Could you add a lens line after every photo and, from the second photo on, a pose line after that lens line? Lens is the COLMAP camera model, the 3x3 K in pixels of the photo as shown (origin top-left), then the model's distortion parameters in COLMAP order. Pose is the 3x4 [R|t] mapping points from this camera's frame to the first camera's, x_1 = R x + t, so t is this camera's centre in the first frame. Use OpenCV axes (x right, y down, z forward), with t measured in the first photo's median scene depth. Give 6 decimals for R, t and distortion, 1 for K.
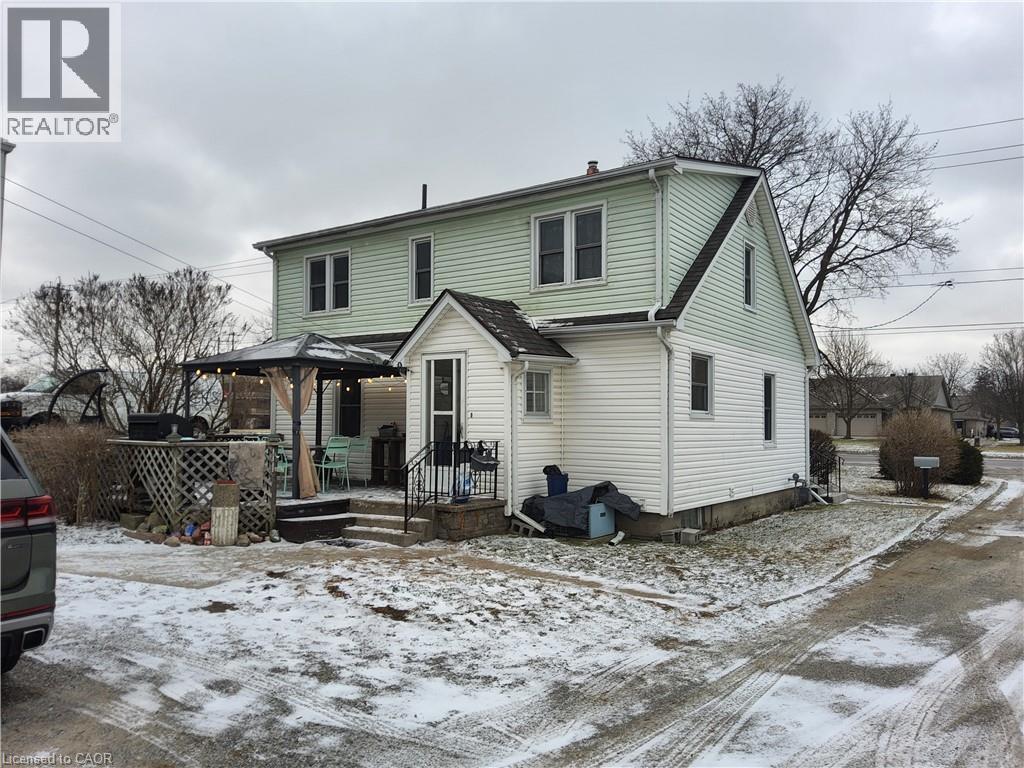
lens RADIAL K [[768.1, 0, 499.9], [0, 768.1, 388.7], [0, 0, 1]] dist [0.100087, -0.195016]
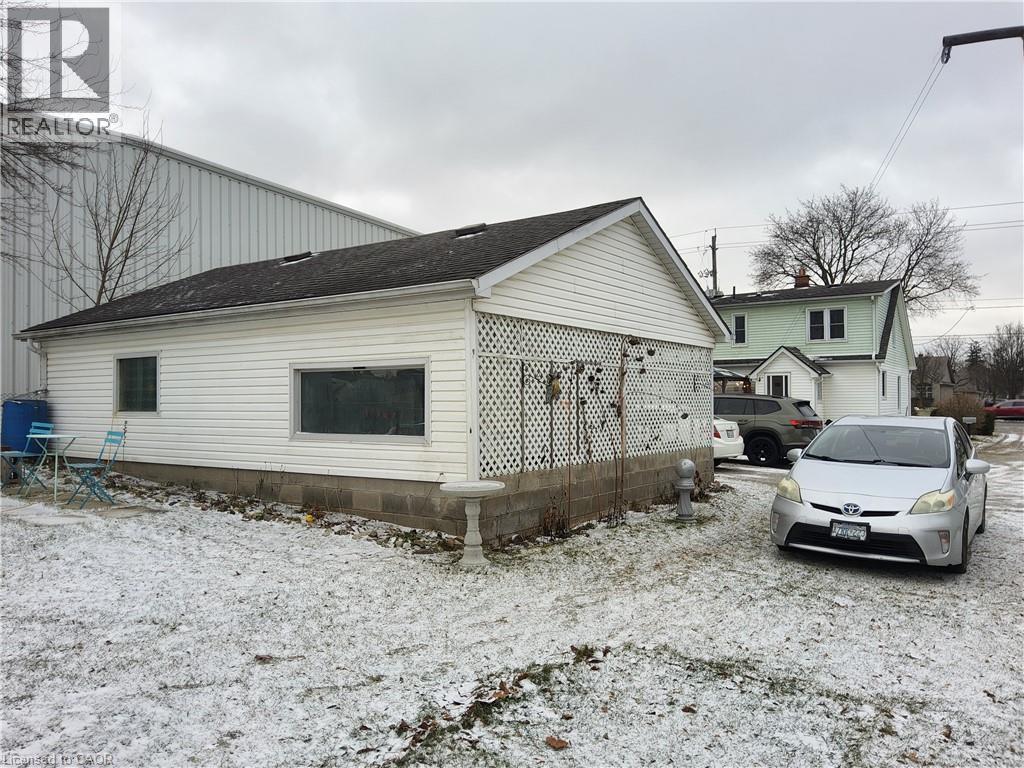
lens RADIAL K [[768.1, 0, 499.9], [0, 768.1, 388.7], [0, 0, 1]] dist [0.100087, -0.195016]
pose [[0.999856, -0.013576, 0.010186, -0.878530], [0.013279, 0.999503, 0.028605, -0.071466], [-0.010569, -0.028465, 0.999539, -1.250331]]
